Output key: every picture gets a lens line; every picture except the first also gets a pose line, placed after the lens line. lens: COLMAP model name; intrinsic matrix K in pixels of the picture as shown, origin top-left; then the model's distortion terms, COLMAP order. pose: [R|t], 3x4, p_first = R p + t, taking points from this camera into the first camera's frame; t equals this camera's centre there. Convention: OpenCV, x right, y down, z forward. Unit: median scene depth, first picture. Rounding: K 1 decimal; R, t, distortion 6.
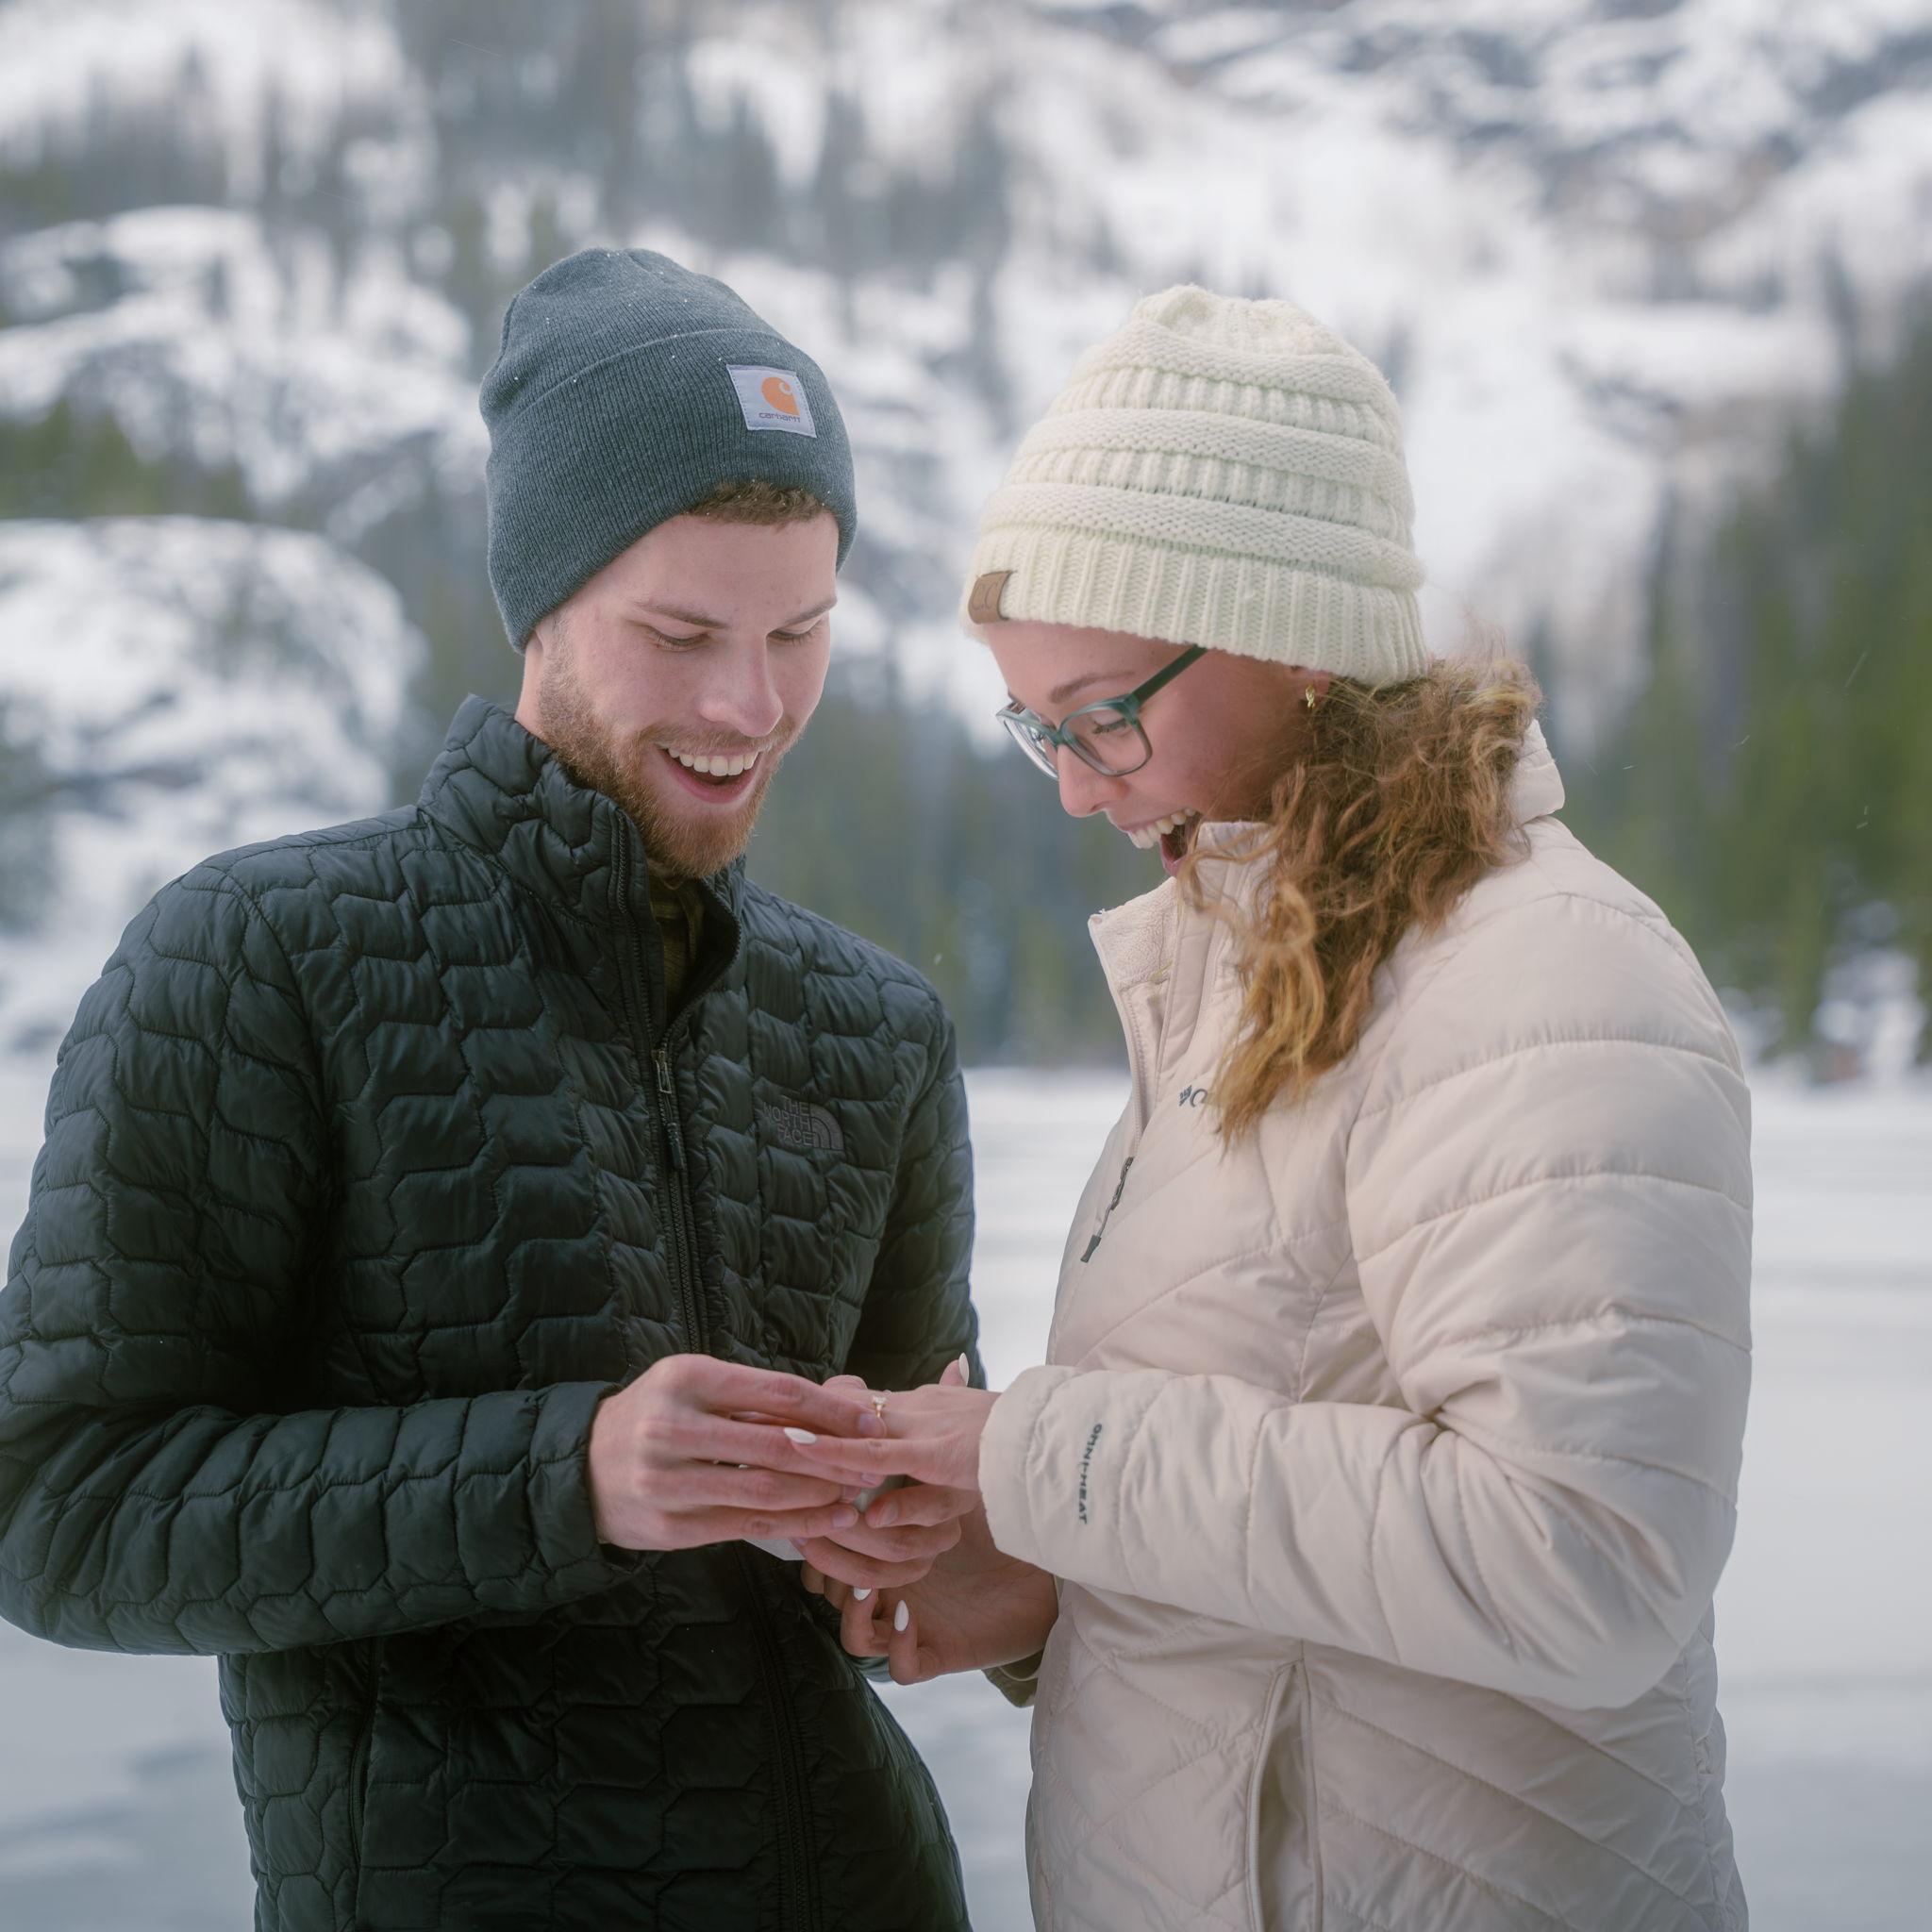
lens RADIAL K [[3403.2, 0, 966.0], [0, 3403.2, 966.0], [0, 0, 1]] dist [0.116406, -0.071399]
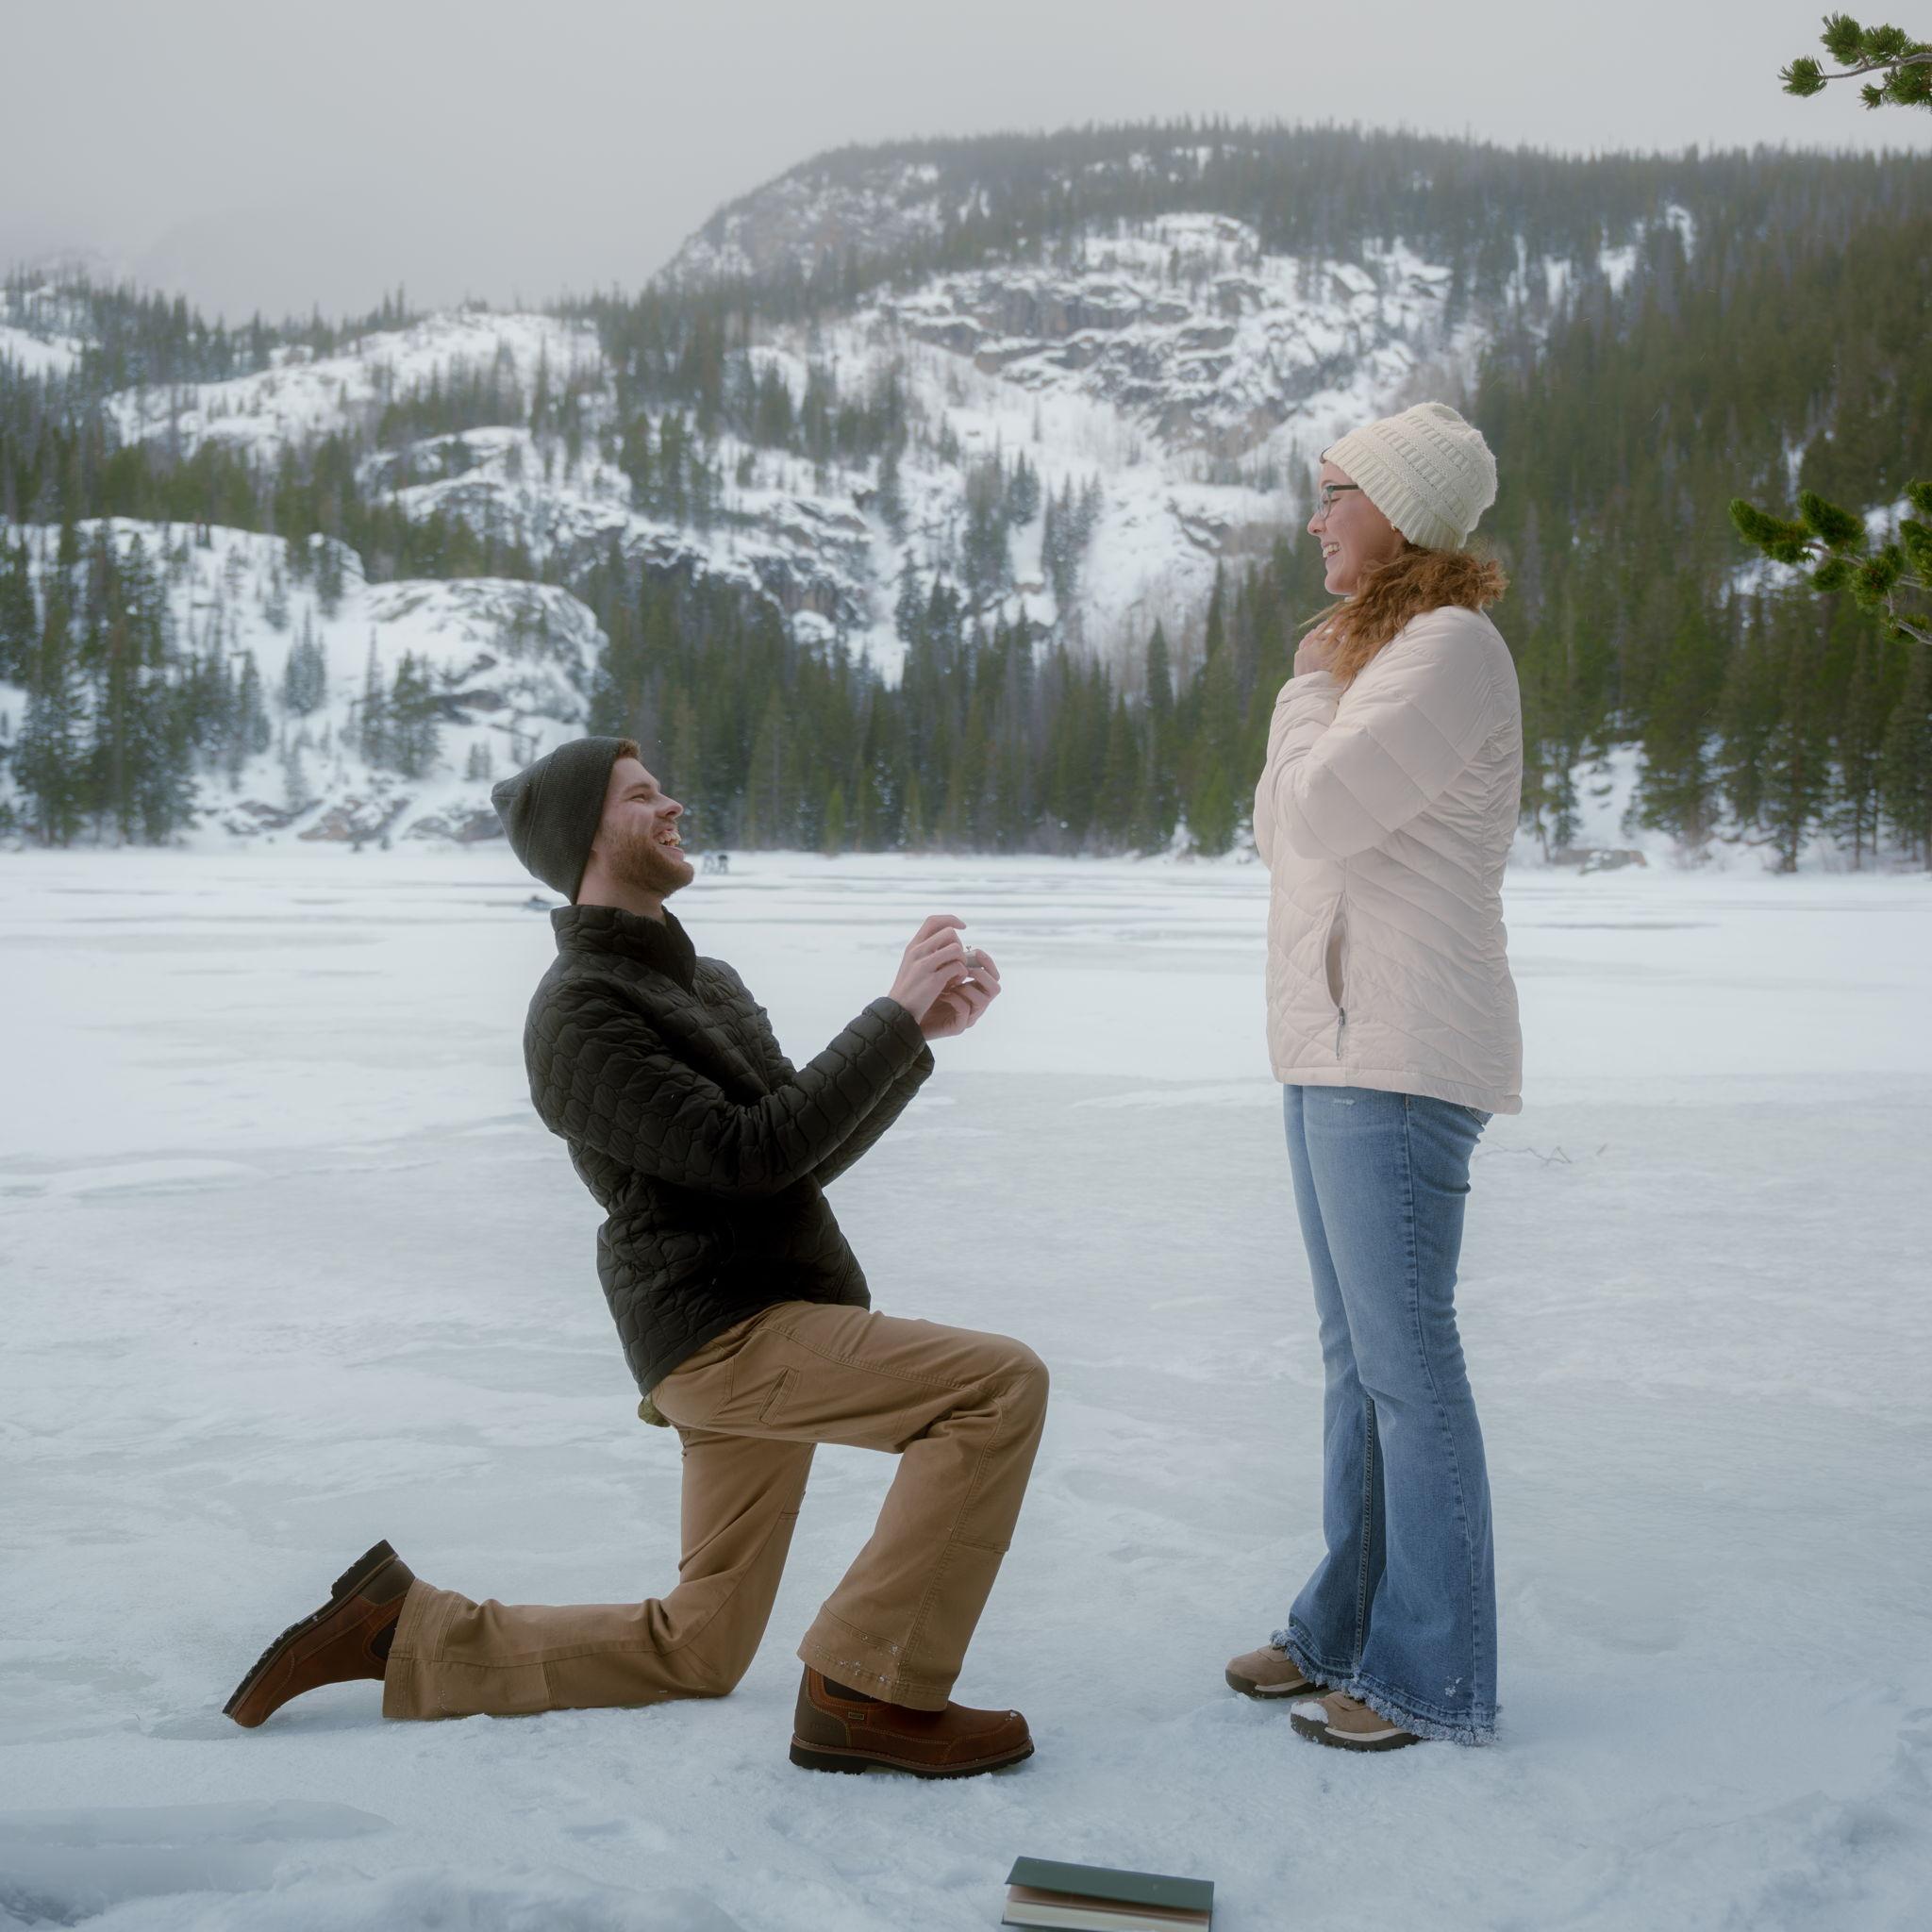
lens RADIAL K [[3403.2, 0, 966.0], [0, 3403.2, 966.0], [0, 0, 1]] dist [0.116406, -0.071399]
pose [[0.999423, 0.011116, 0.032100, -0.010965], [-0.013471, 0.997159, 0.074107, -0.052225], [-0.031185, -0.074497, 0.996734, -1.053847]]
